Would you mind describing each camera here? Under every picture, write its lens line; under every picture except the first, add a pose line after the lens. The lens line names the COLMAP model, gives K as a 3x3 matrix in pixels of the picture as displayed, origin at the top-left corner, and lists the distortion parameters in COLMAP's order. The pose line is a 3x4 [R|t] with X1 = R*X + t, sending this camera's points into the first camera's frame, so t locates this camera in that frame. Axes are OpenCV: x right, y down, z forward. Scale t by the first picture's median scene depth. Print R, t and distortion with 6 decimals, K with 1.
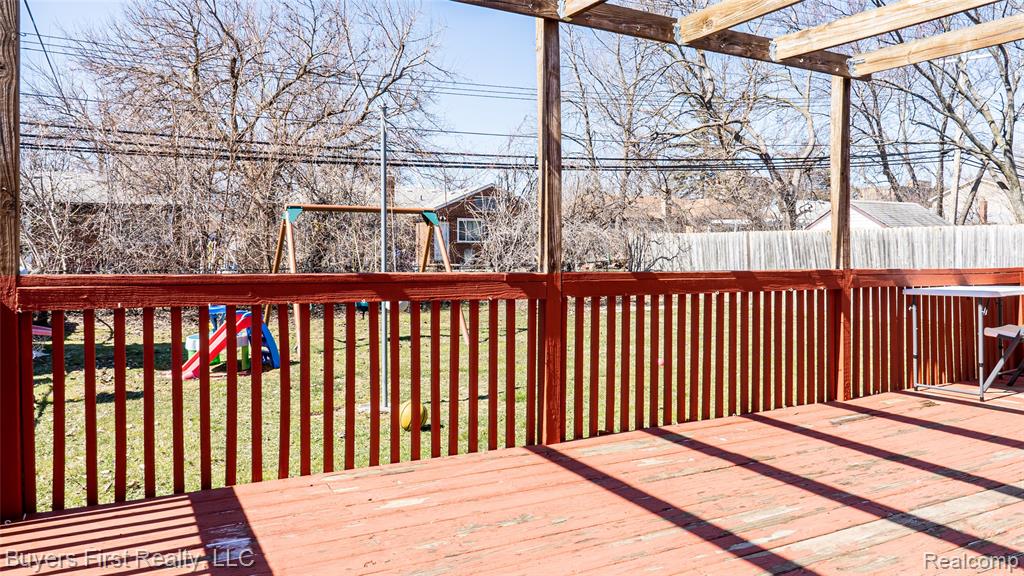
lens RADIAL K [[729.2, 0, 541.0], [0, 729.2, 263.7], [0, 0, 1]] dist [-0.008877, 0.001868]
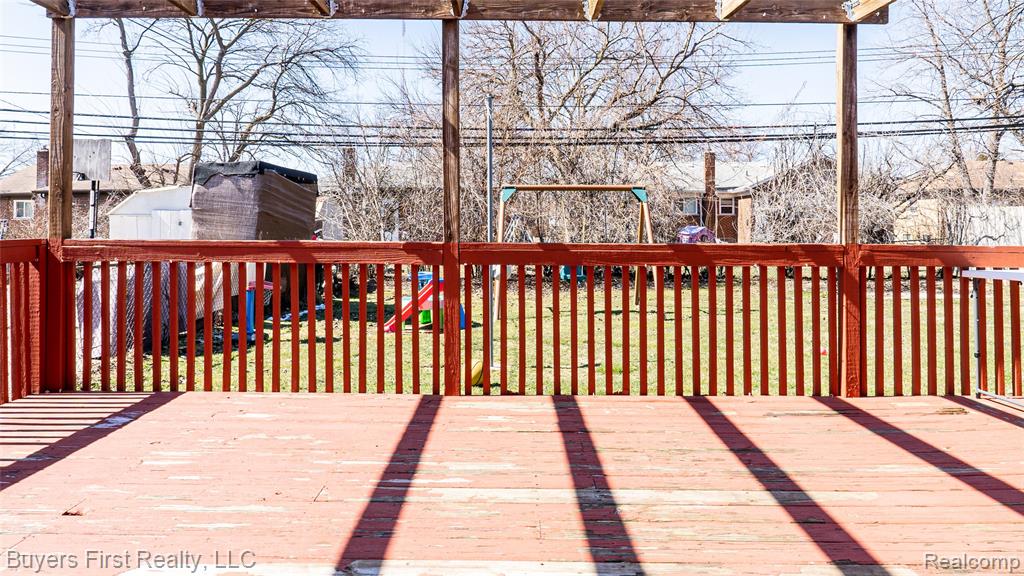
lens RADIAL K [[742.9, 0, 511.1], [0, 742.9, 224.7], [0, 0, 1]] dist [-0.007882, -0.003547]
pose [[0.869711, -0.003473, -0.493550, 0.142809], [-0.008589, 0.999717, -0.022171, 0.002025], [0.493487, 0.023521, 0.869435, 0.010866]]
